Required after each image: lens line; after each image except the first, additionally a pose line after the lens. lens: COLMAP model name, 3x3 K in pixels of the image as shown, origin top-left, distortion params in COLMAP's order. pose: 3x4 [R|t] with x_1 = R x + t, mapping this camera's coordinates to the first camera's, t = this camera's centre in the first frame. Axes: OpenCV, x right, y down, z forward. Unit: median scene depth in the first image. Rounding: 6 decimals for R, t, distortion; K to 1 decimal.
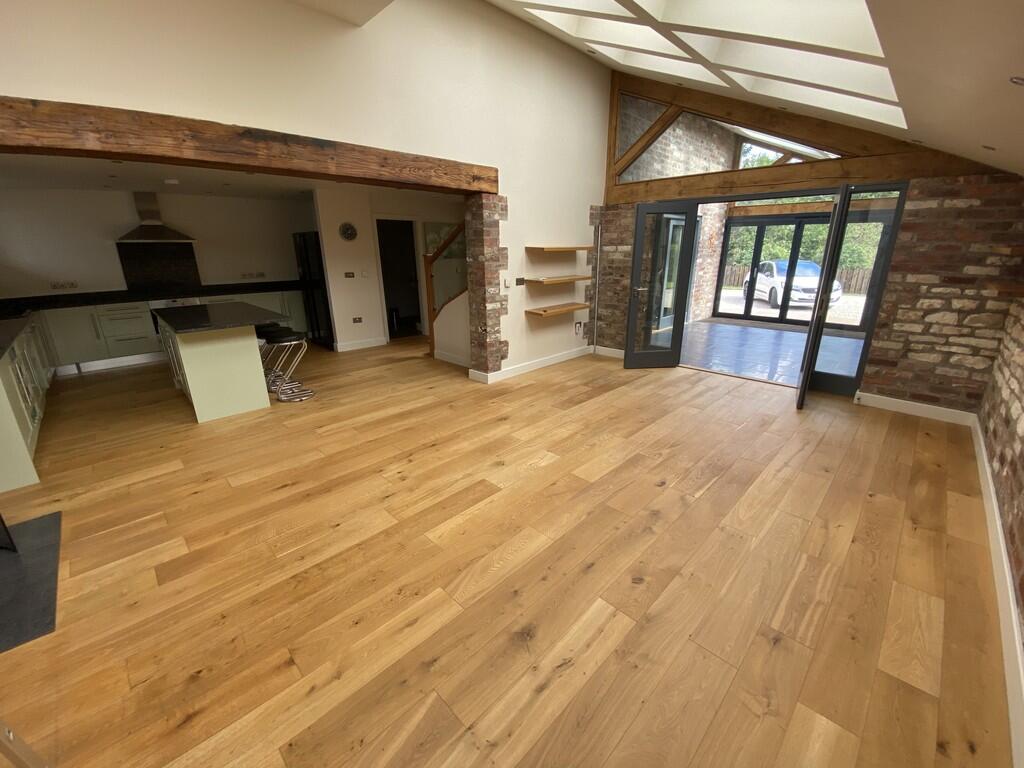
lens RADIAL K [[415.3, 0, 514.9], [0, 415.3, 379.4], [0, 0, 1]] dist [0.039095, -0.031109]
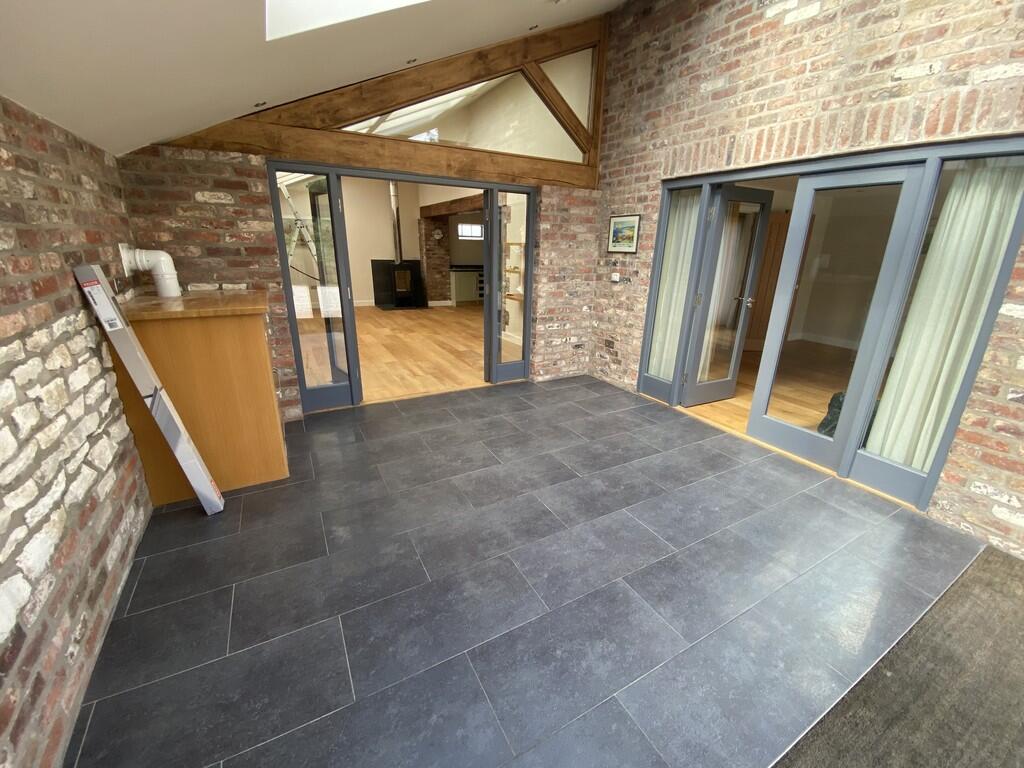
lens RADIAL K [[415.3, 0, 514.9], [0, 415.3, 379.4], [0, 0, 1]] dist [0.039095, -0.031109]
pose [[-0.272166, 0.299354, -0.914502, 0.814105], [-0.313186, 0.871074, 0.378346, -0.267416], [0.909857, 0.389382, -0.143323, 0.825780]]
